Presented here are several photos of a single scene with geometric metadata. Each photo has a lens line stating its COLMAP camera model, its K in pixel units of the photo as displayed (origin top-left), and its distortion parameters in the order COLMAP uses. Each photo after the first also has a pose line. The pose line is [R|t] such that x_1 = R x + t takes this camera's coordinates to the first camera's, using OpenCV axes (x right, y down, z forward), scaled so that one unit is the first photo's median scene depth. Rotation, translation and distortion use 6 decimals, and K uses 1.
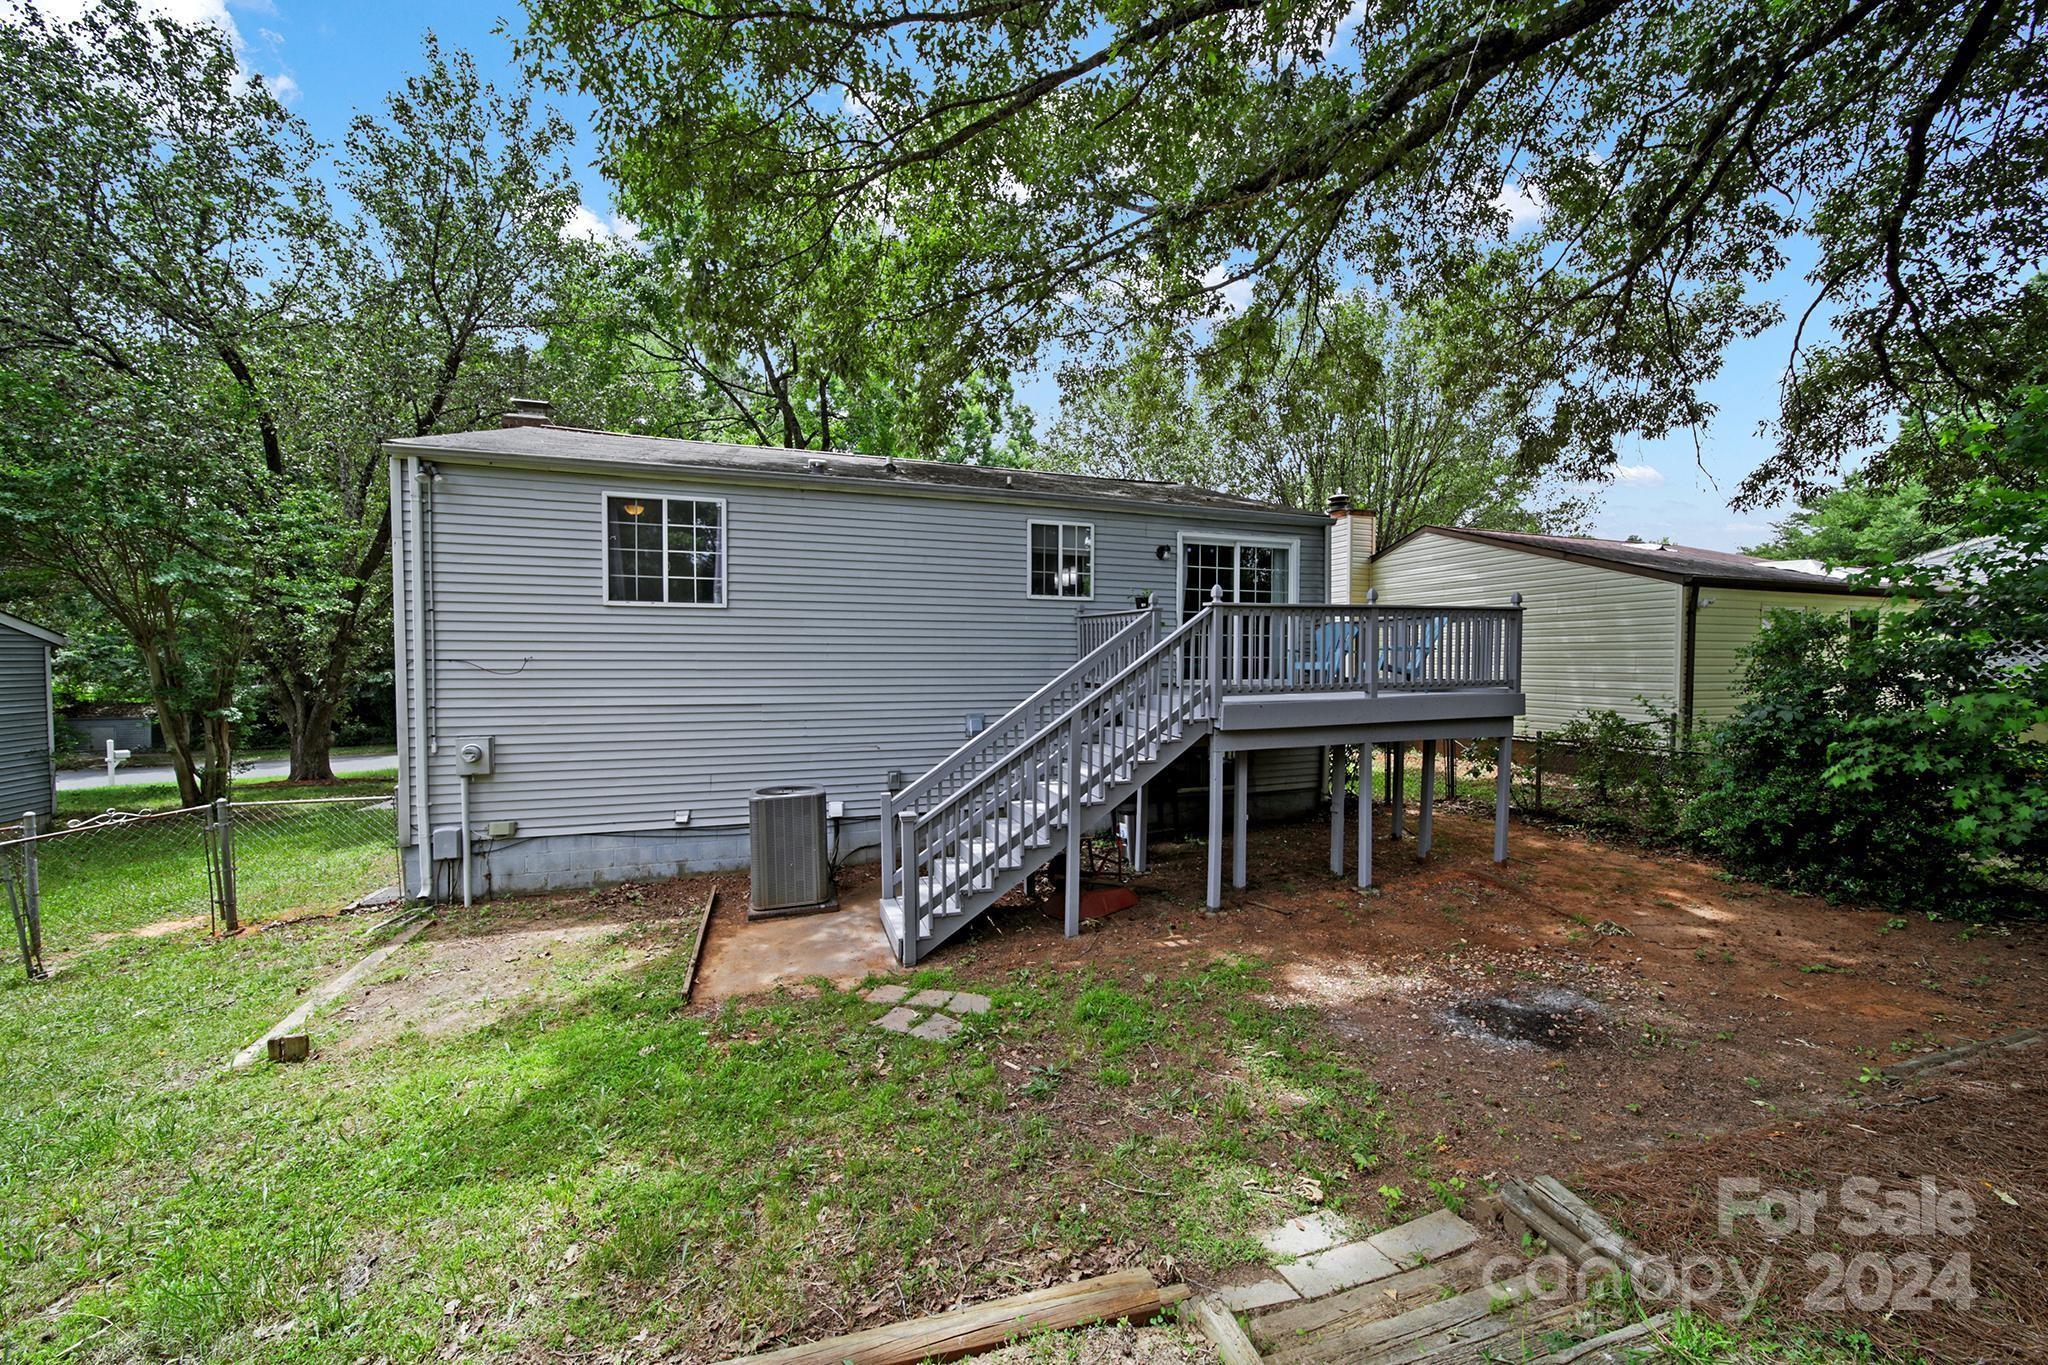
lens RADIAL K [[732.1, 0, 1016.7], [0, 732.1, 683.4], [0, 0, 1]] dist [-0.001648, -0.000398]
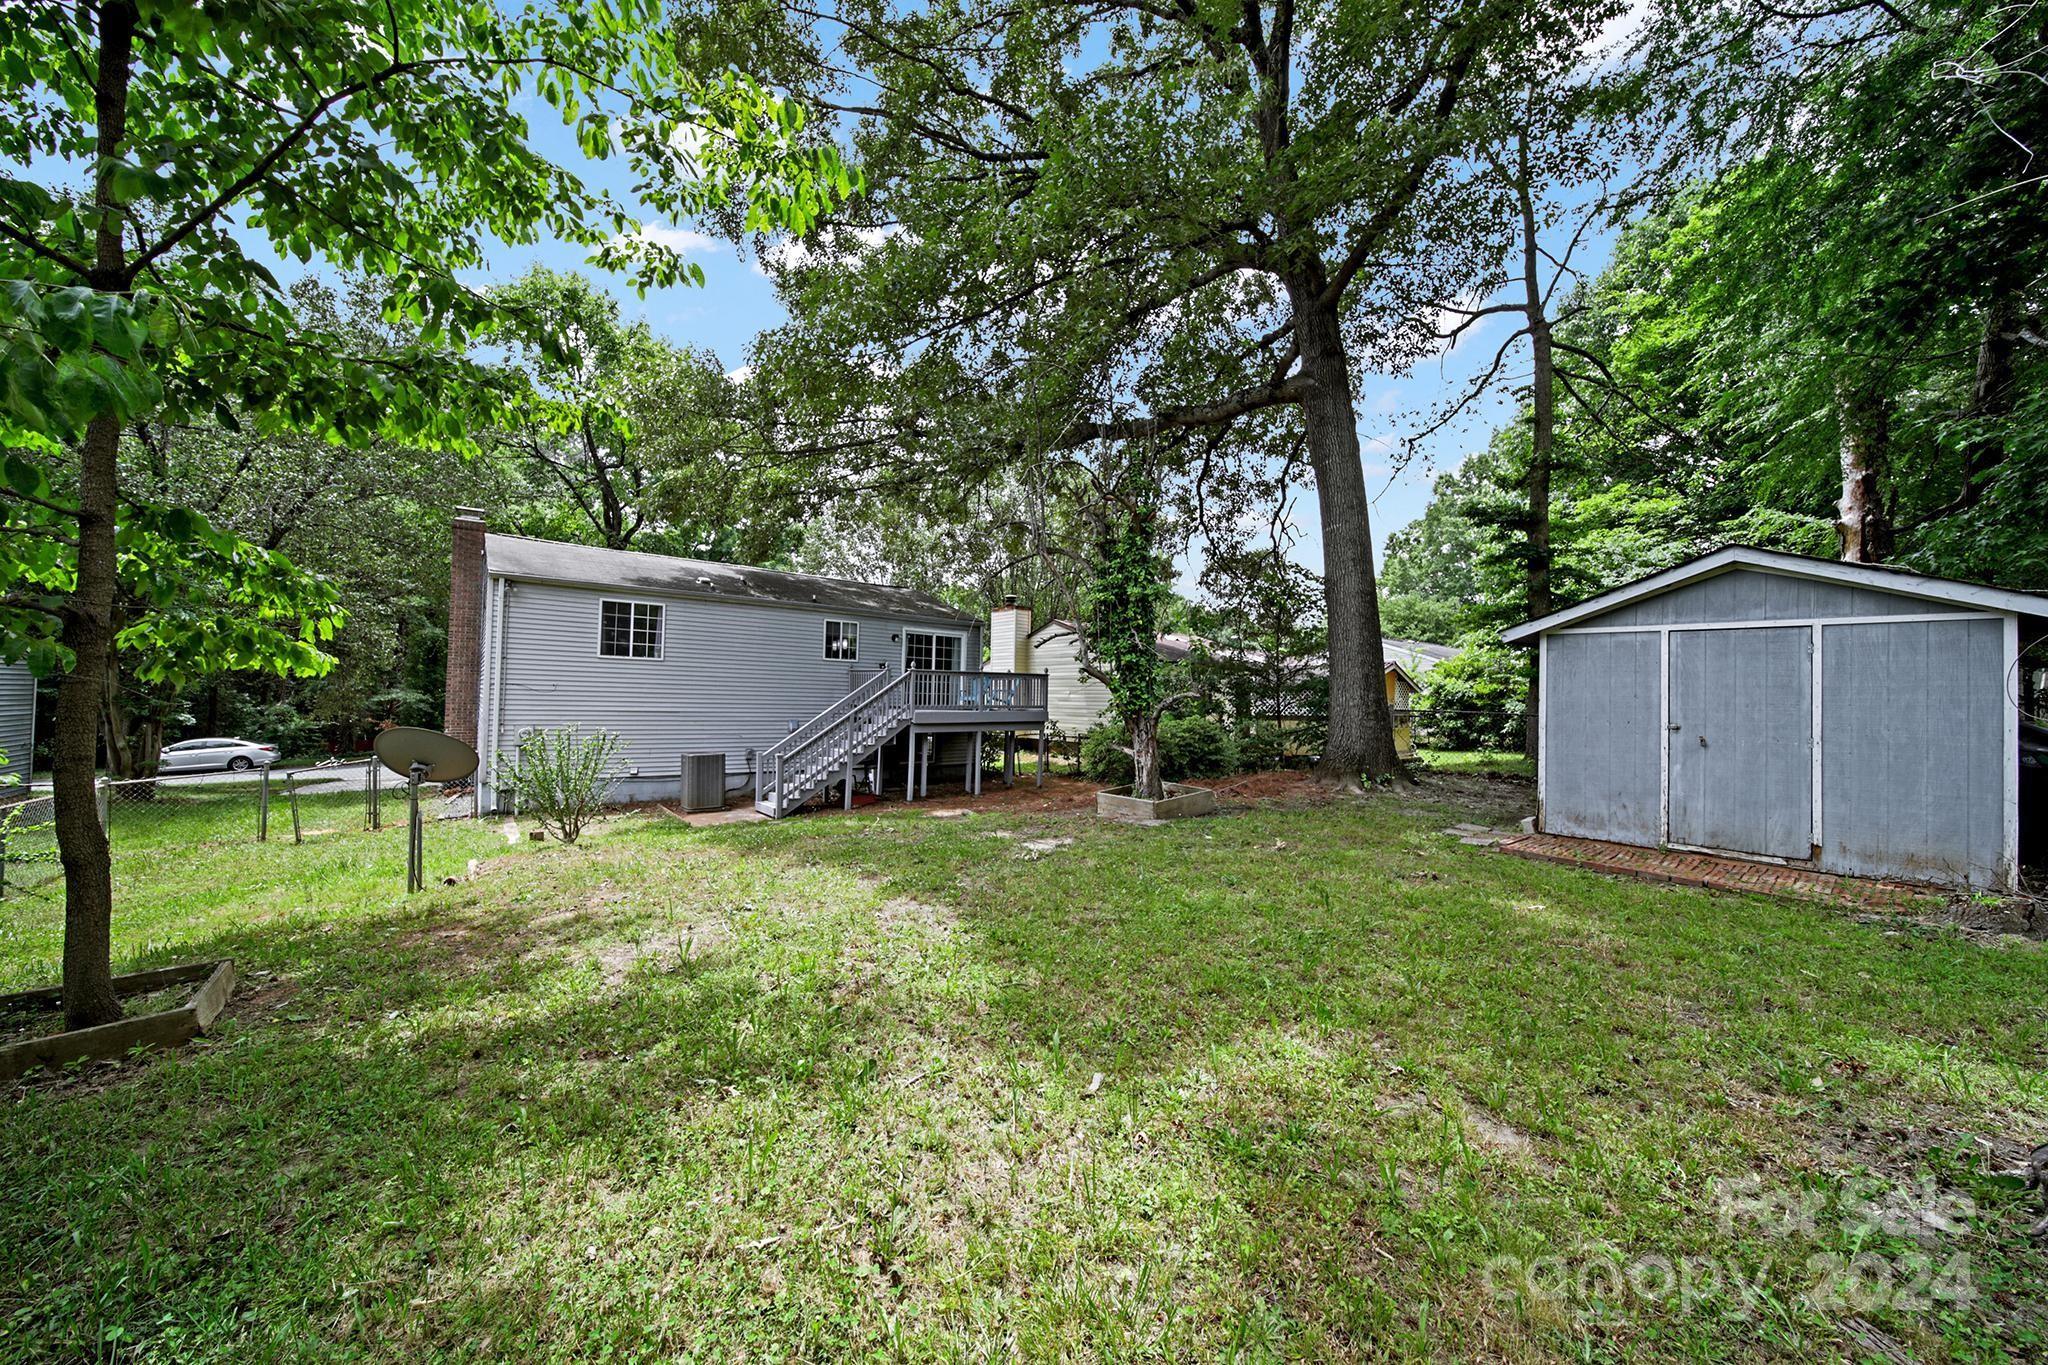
lens RADIAL K [[732.1, 0, 1016.7], [0, 732.1, 683.4], [0, 0, 1]] dist [-0.001648, -0.000398]
pose [[0.943441, 0.030202, 0.330163, -0.163419], [-0.013614, 0.998531, -0.052440, 0.045432], [-0.331262, 0.044979, 0.942466, -1.149820]]
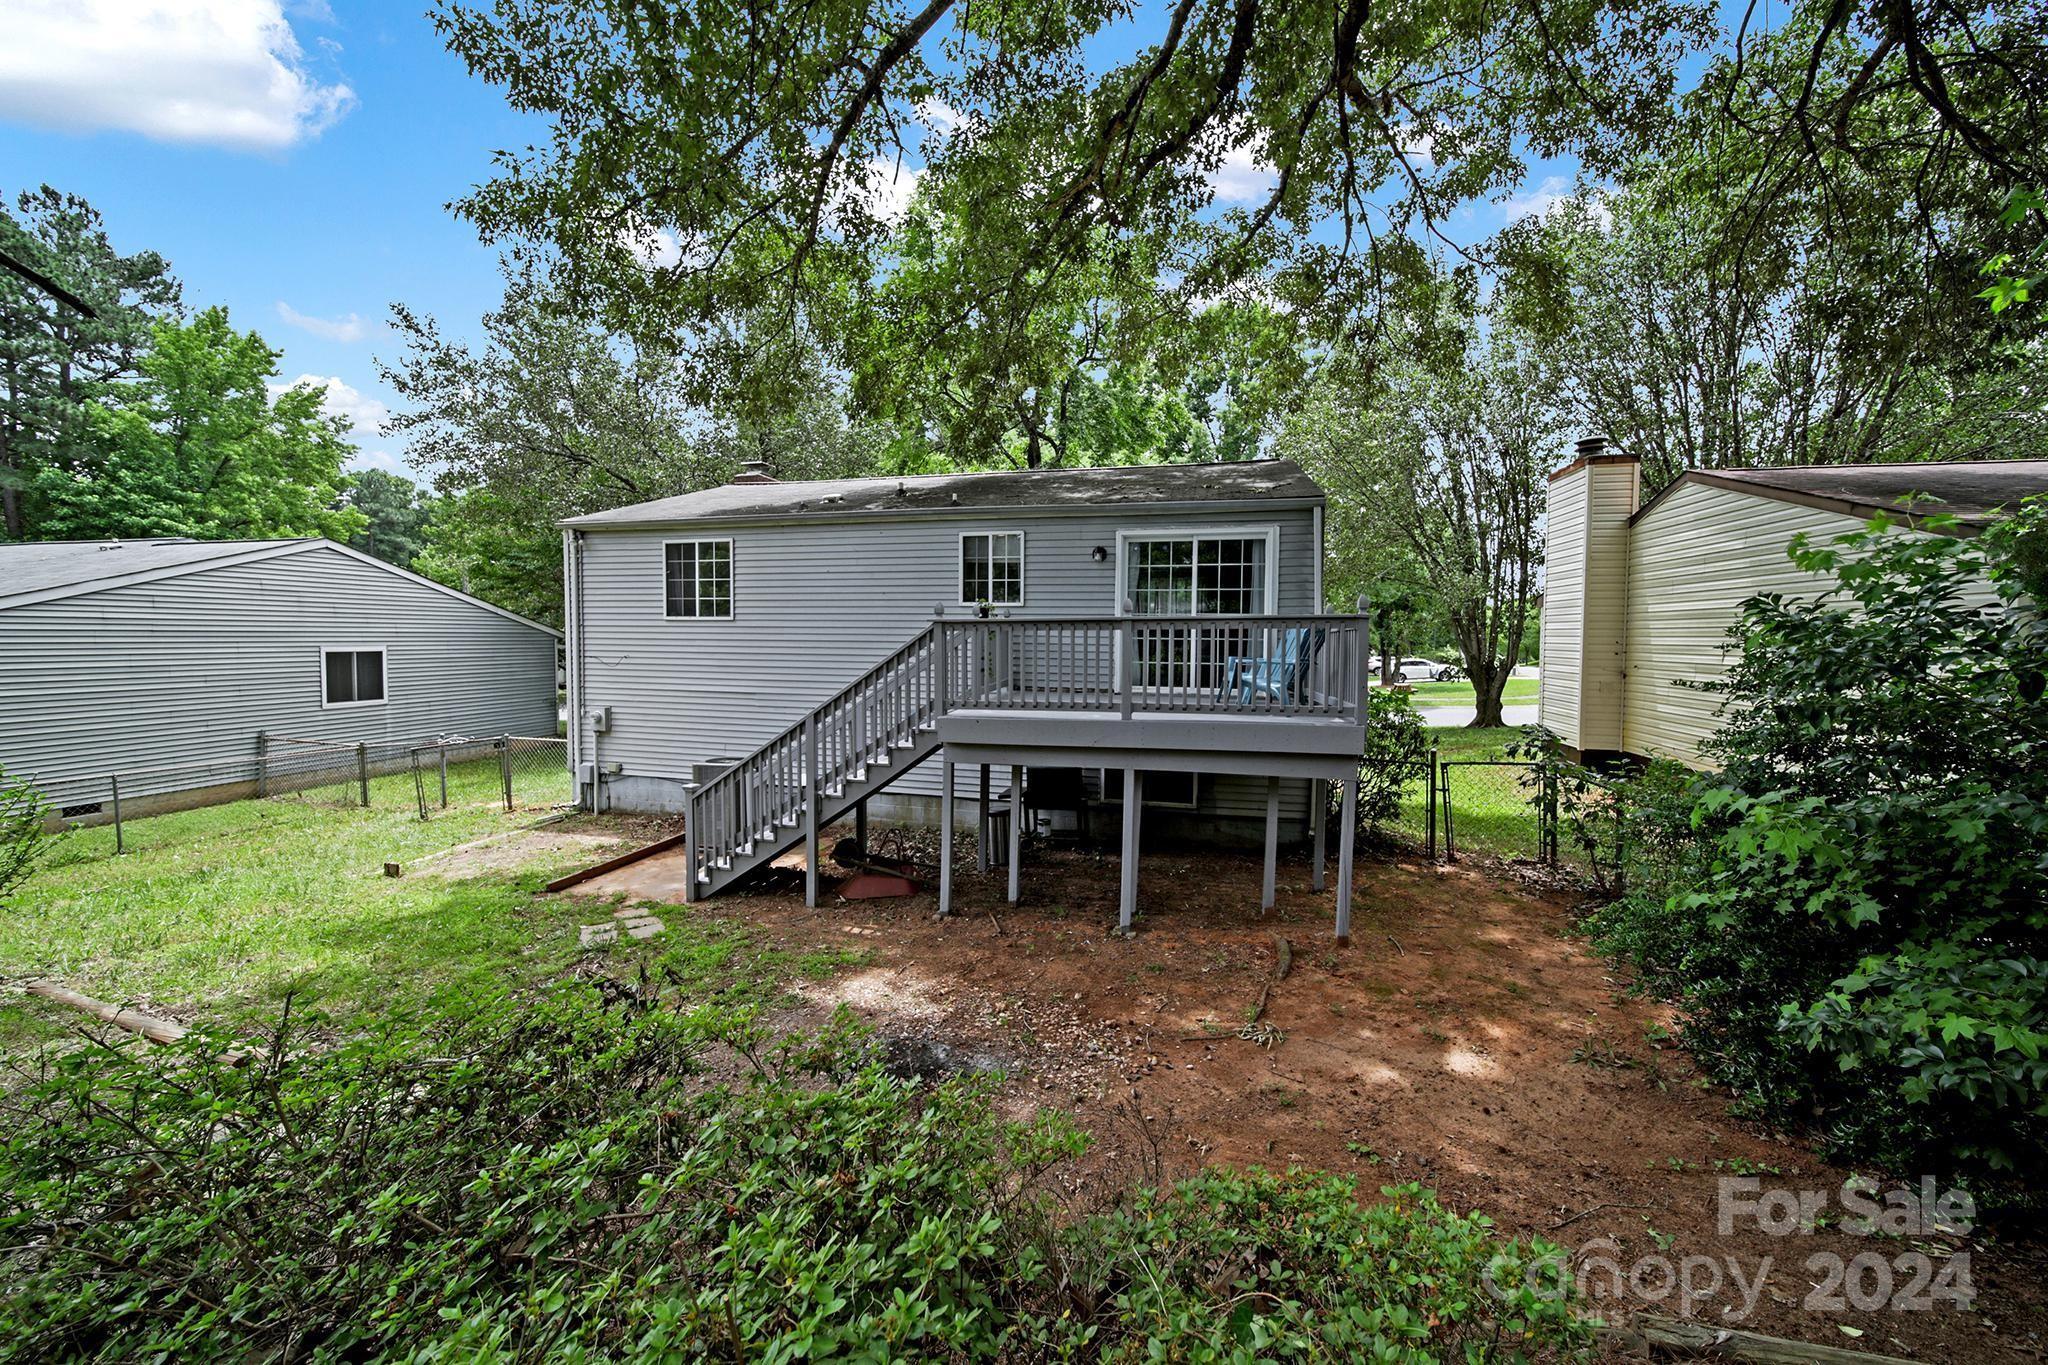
lens RADIAL K [[741.6, 0, 1025.0], [0, 741.6, 657.9], [0, 0, 1]] dist [-0.002141, -0.000152]
pose [[0.844551, 0.021707, -0.535035, 0.820955], [-0.023444, 0.999719, 0.003554, -0.053559], [0.534962, 0.009542, 0.844822, 0.149470]]
